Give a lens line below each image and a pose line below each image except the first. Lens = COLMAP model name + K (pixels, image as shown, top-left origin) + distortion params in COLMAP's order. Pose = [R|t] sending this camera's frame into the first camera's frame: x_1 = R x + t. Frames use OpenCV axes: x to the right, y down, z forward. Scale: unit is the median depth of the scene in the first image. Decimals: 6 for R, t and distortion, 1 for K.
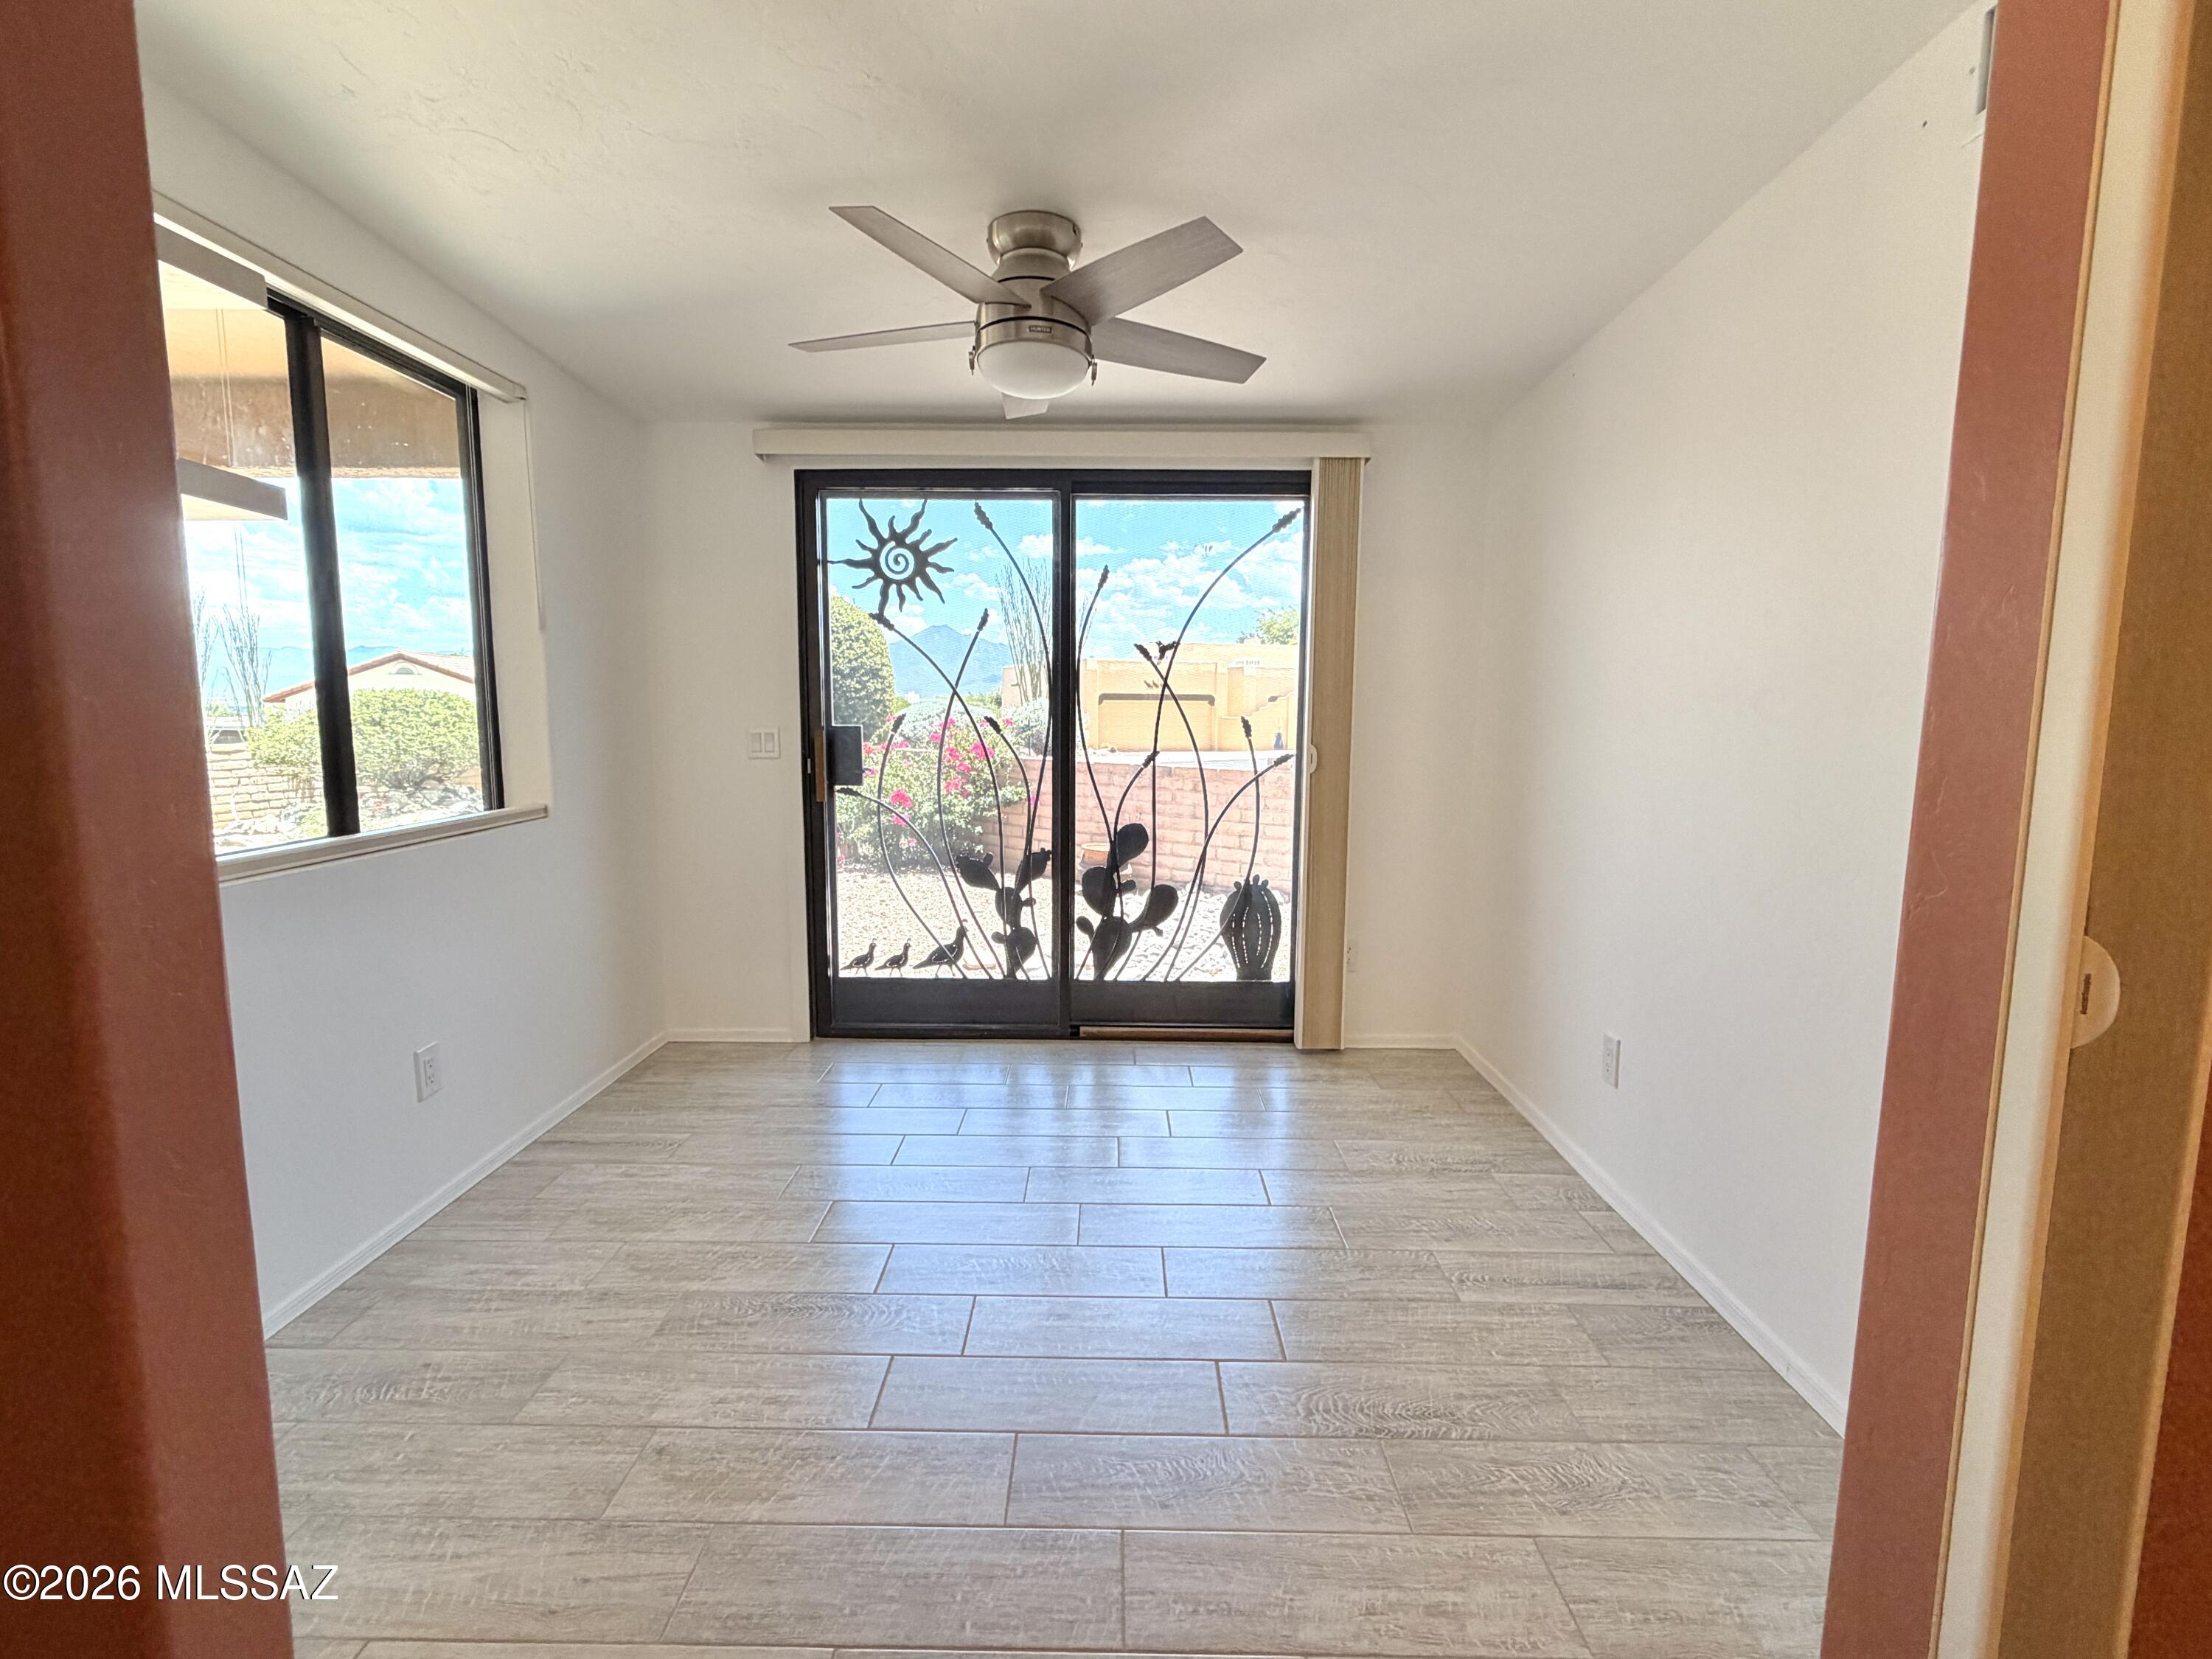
lens RADIAL K [[1061.2, 0, 1109.5], [0, 1061.2, 832.2], [0, 0, 1]] dist [-0.003360, 0.001380]
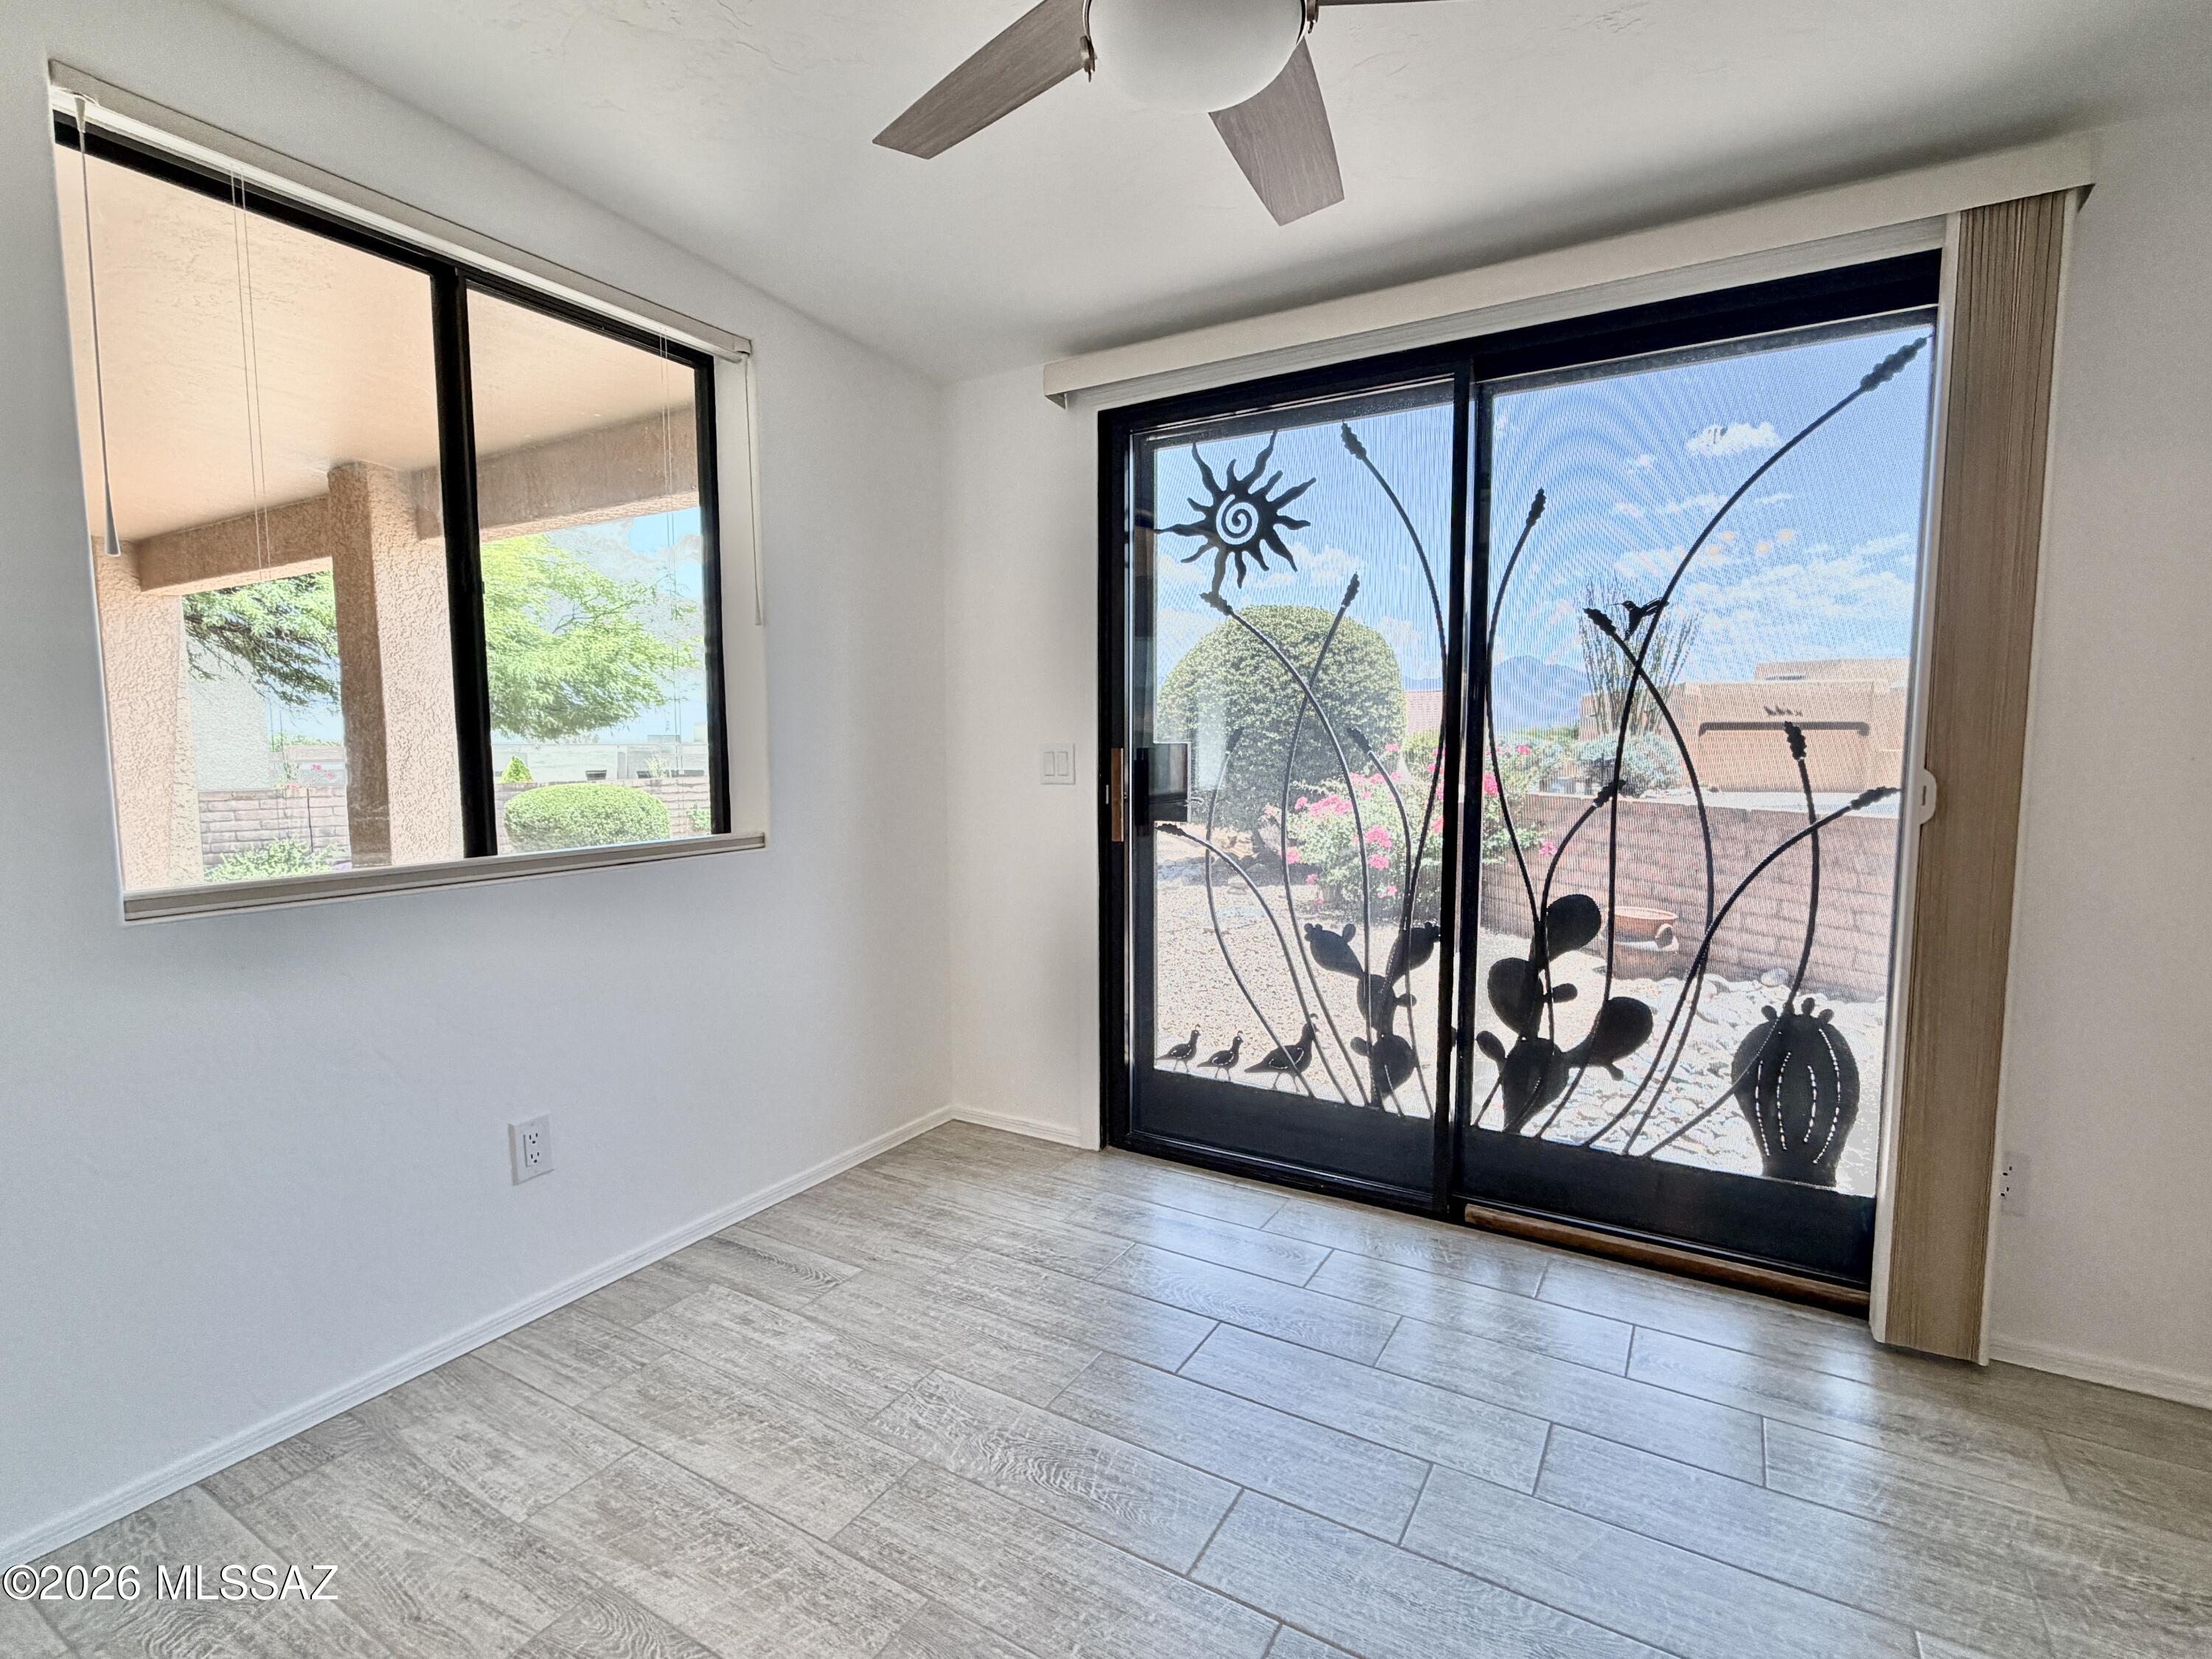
lens RADIAL K [[1061.2, 0, 1094.9], [0, 1061.2, 832.9], [0, 0, 1]] dist [-0.003360, 0.001380]
pose [[0.860447, 0.036309, -0.508245, 0.097515], [-0.052968, 0.998428, -0.018345, -0.018851], [0.506780, 0.042706, 0.861017, 0.319483]]
